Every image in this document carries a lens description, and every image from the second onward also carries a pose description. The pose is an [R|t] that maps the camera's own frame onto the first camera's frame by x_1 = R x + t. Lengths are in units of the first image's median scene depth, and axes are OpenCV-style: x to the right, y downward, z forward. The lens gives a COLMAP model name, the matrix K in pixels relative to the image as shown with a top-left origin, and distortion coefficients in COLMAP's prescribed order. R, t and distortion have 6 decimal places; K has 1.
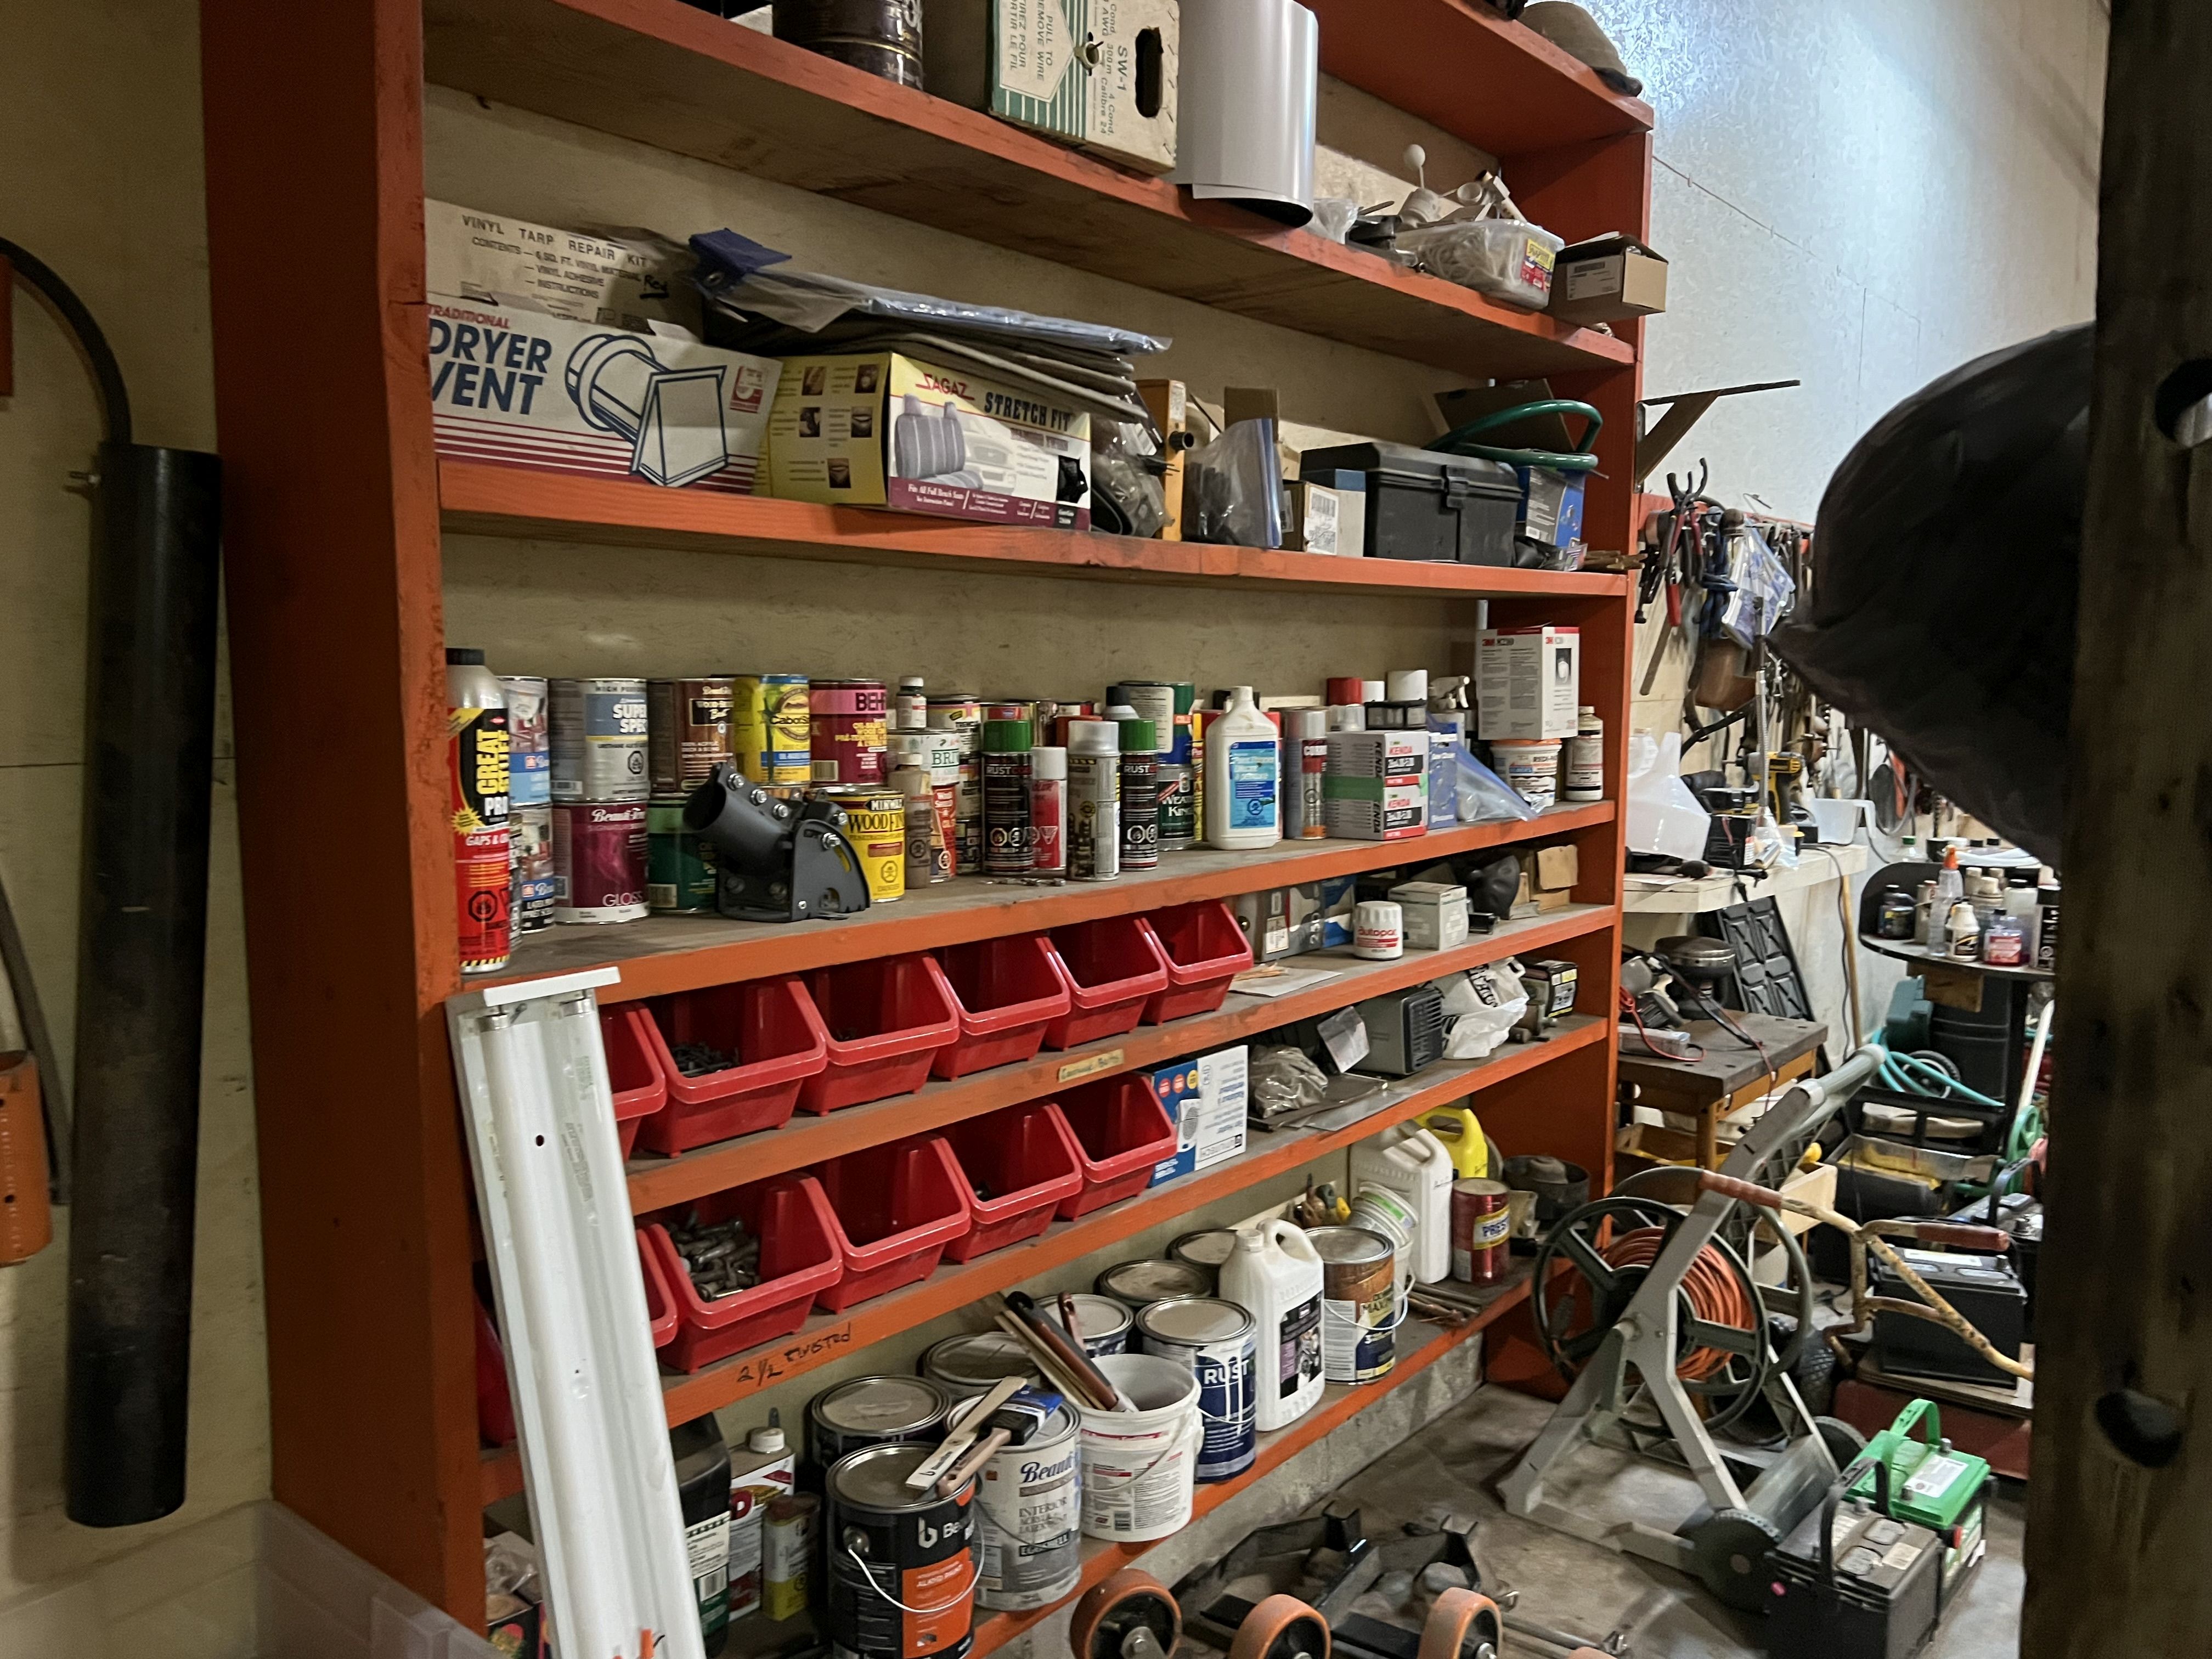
lens RADIAL K [[1710.5, 0, 1106.0], [0, 1710.5, 829.5], [0, 0, 1]] dist [0.042320, -0.048306]
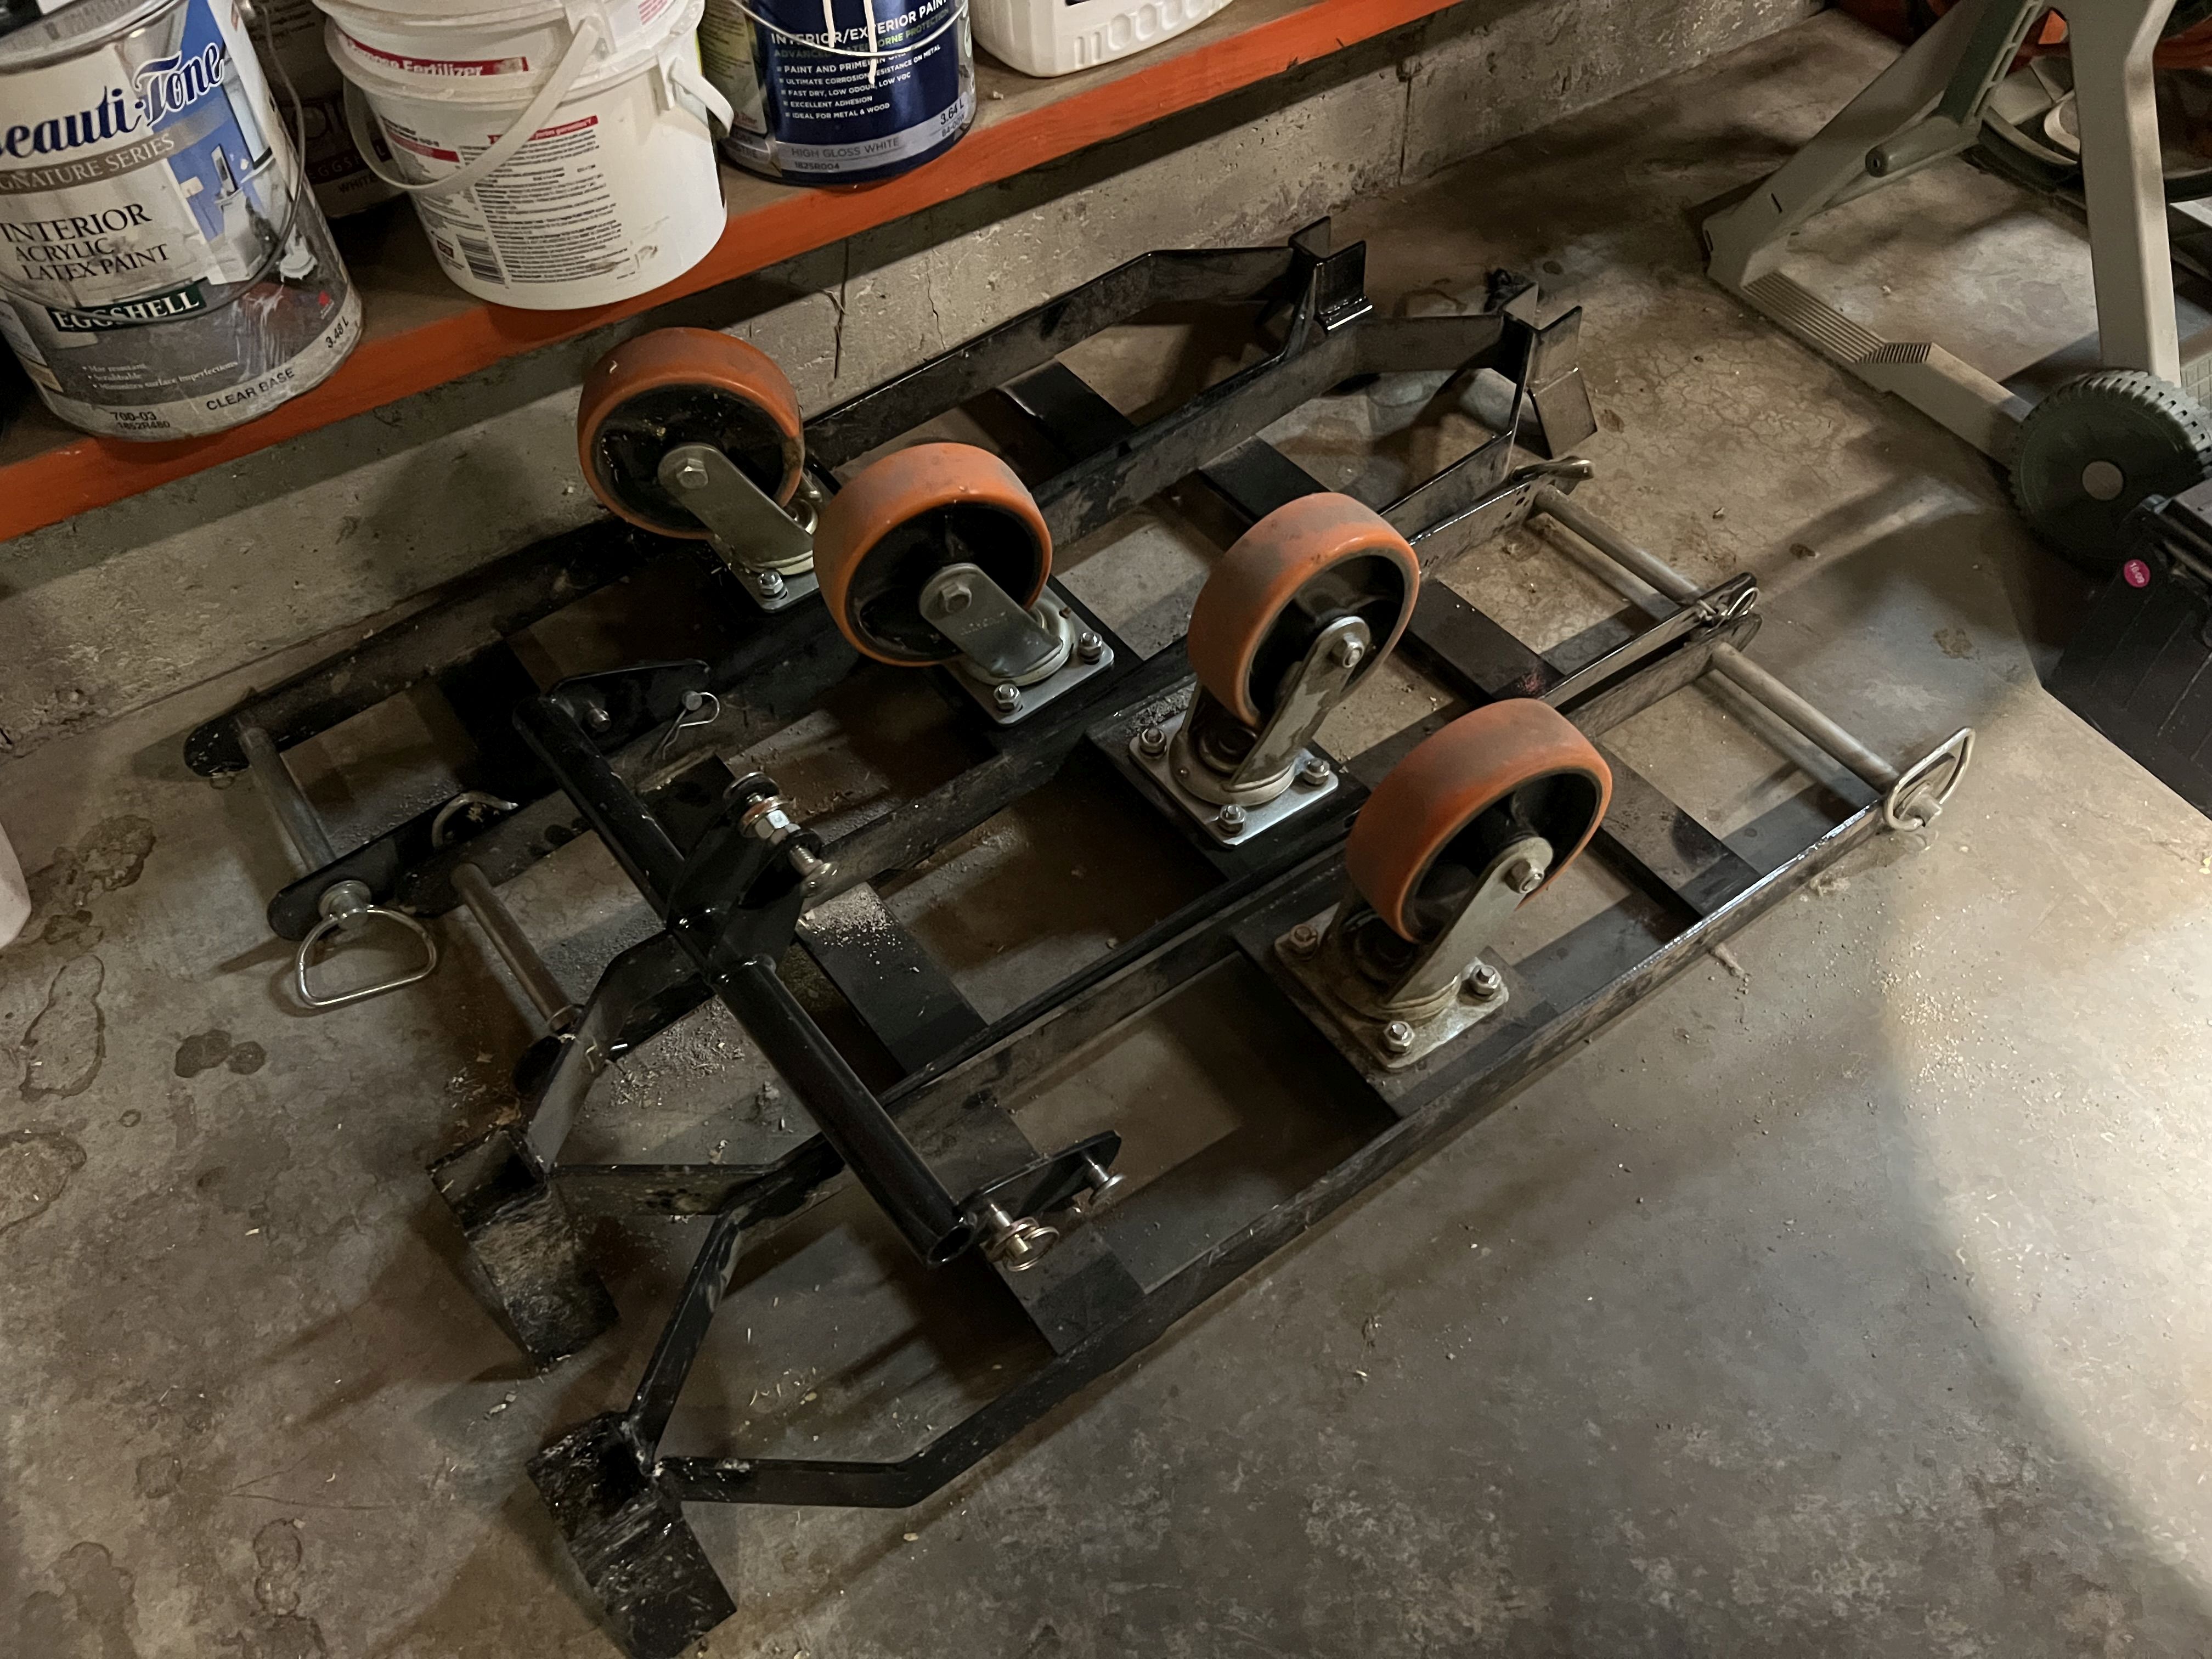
lens RADIAL K [[1710.5, 0, 1106.0], [0, 1710.5, 829.5], [0, 0, 1]] dist [0.042320, -0.048306]
pose [[0.955194, 0.223084, -0.194522, 0.211584], [-0.014319, 0.691270, 0.722454, 0.147168], [0.295635, -0.687298, 0.663491, 0.517839]]
